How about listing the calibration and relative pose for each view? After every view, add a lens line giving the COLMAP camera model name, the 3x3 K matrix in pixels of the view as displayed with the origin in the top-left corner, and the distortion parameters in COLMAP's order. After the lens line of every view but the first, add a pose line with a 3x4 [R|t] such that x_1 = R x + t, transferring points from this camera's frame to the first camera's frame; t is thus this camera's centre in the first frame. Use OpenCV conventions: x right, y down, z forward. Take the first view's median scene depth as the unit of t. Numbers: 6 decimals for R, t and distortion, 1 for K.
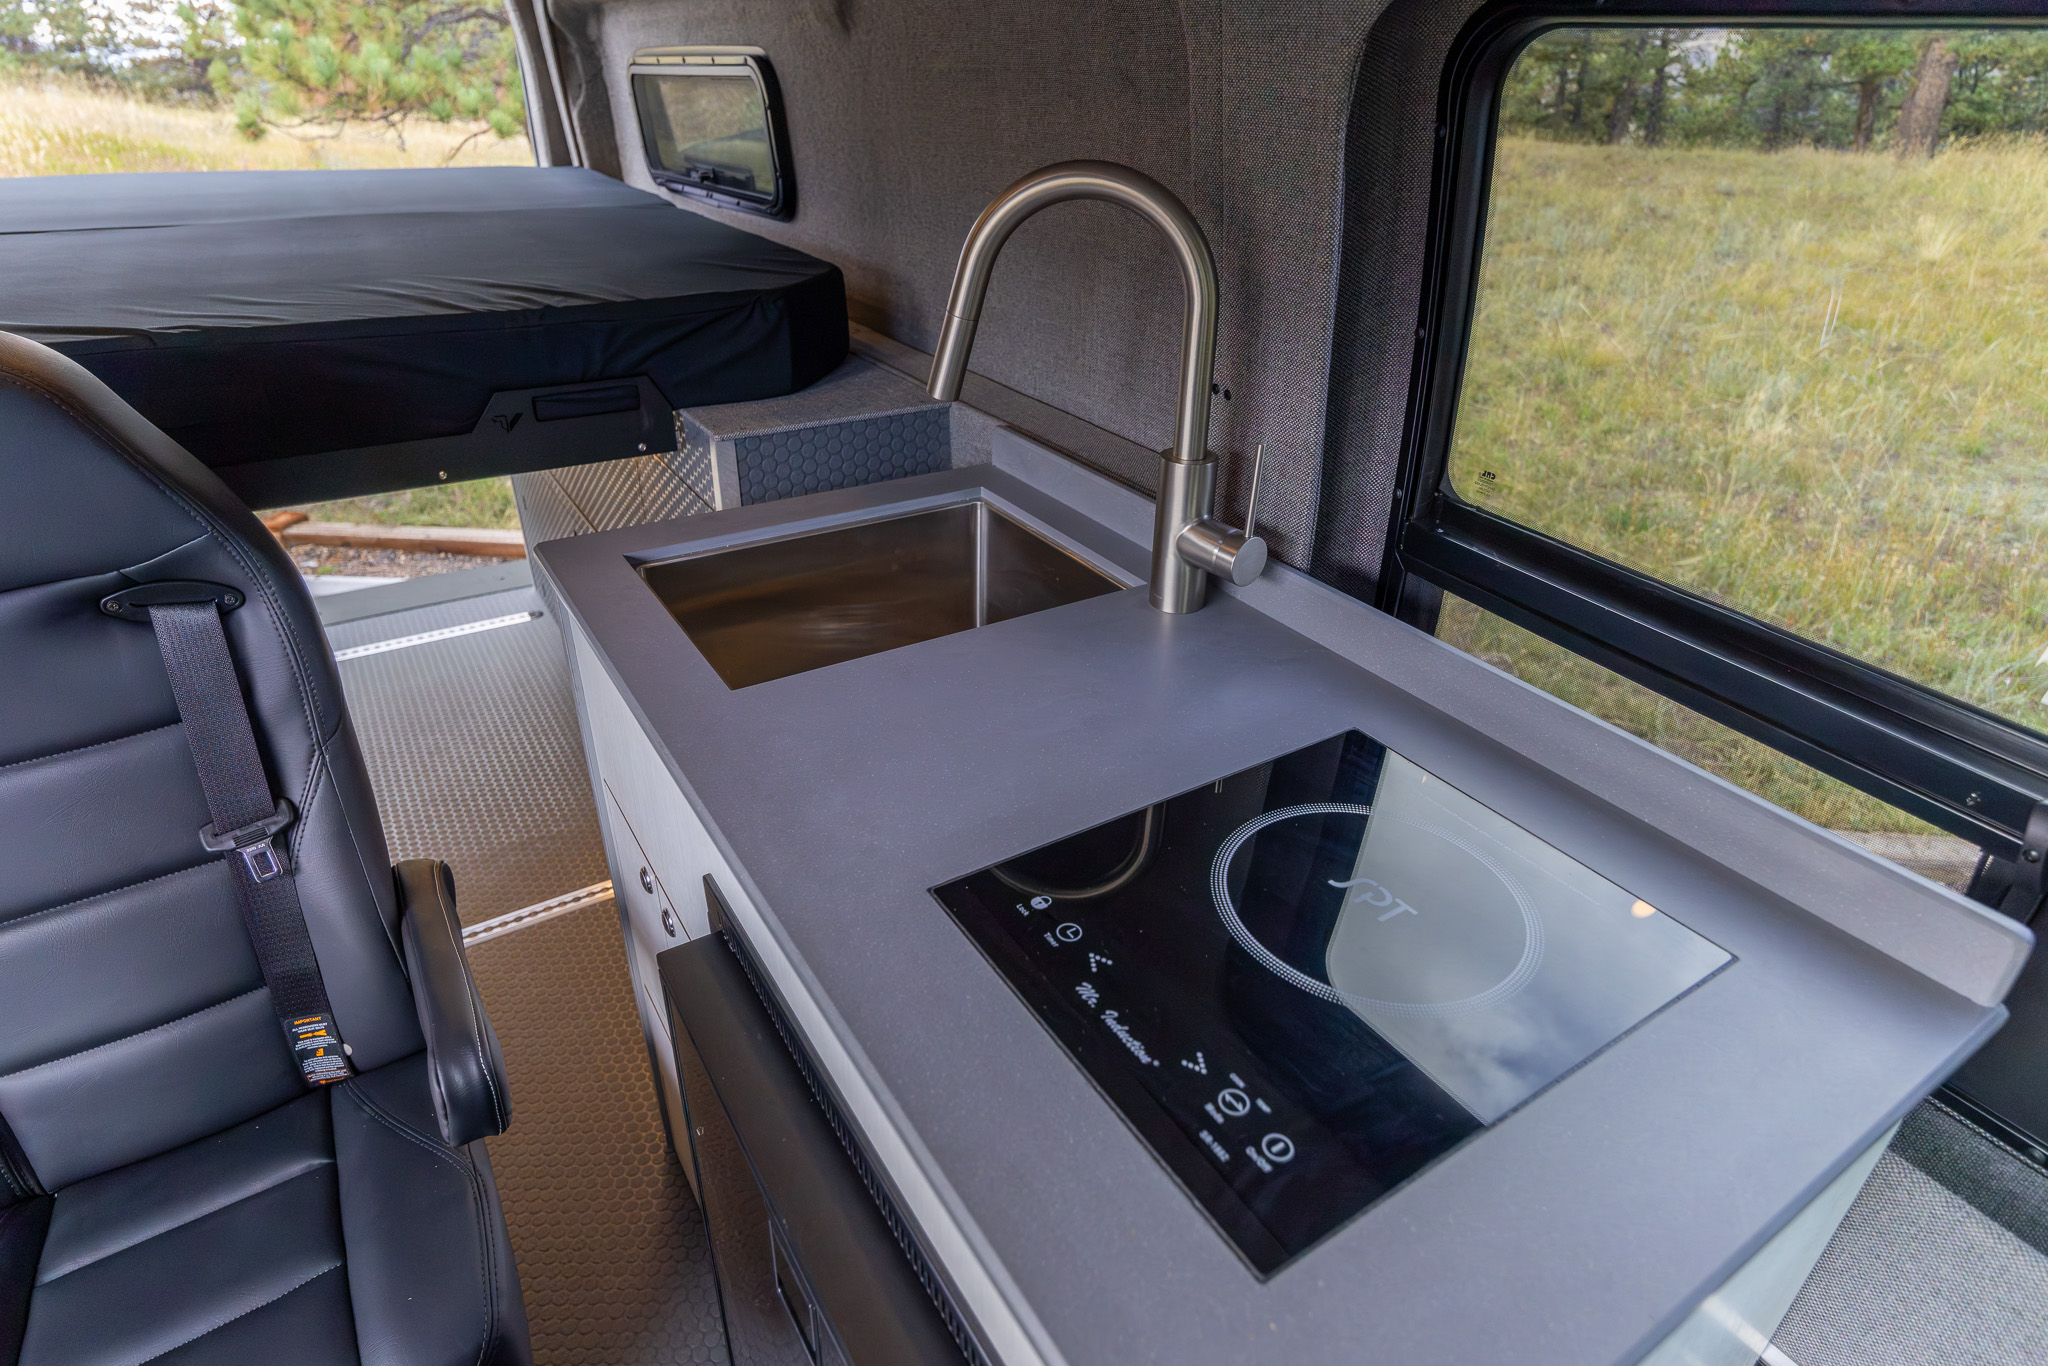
lens RADIAL K [[1078.9, 0, 1024.0], [0, 1078.9, 683.0], [0, 0, 1]] dist [-0.001756, 0.000611]
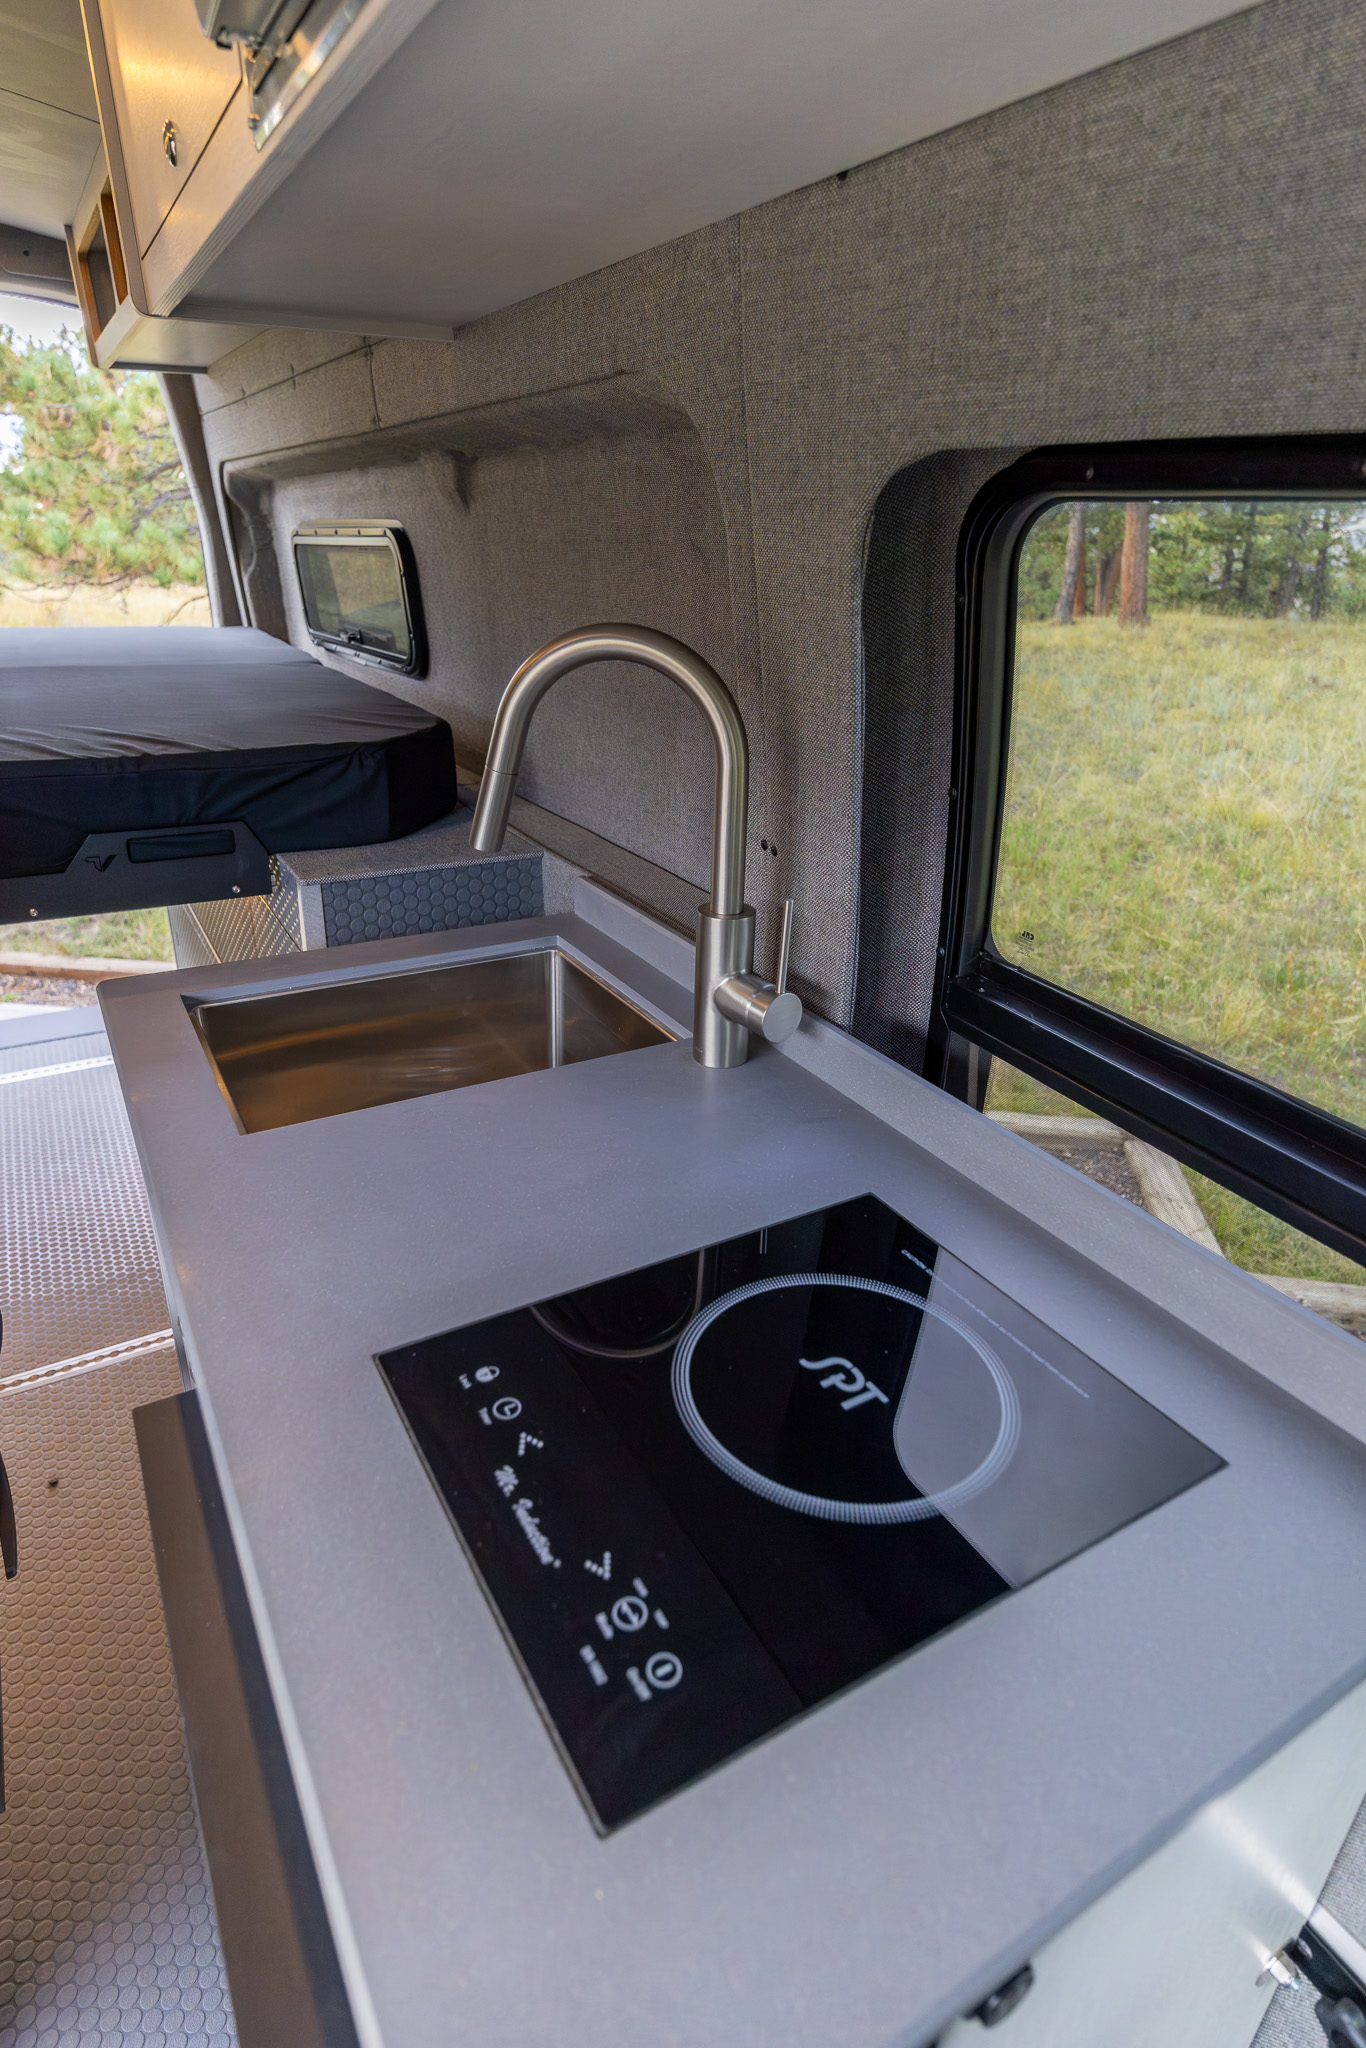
lens RADIAL K [[1054.8, 0, 683.0], [0, 1054.8, 1024.0], [0, 0, 1]] dist [0.000201, -0.000374]
pose [[0.999095, 0.023795, -0.035257, 0.105431], [-0.026932, 0.995454, -0.091354, -0.011176], [0.032923, 0.092221, 0.995194, 0.027391]]
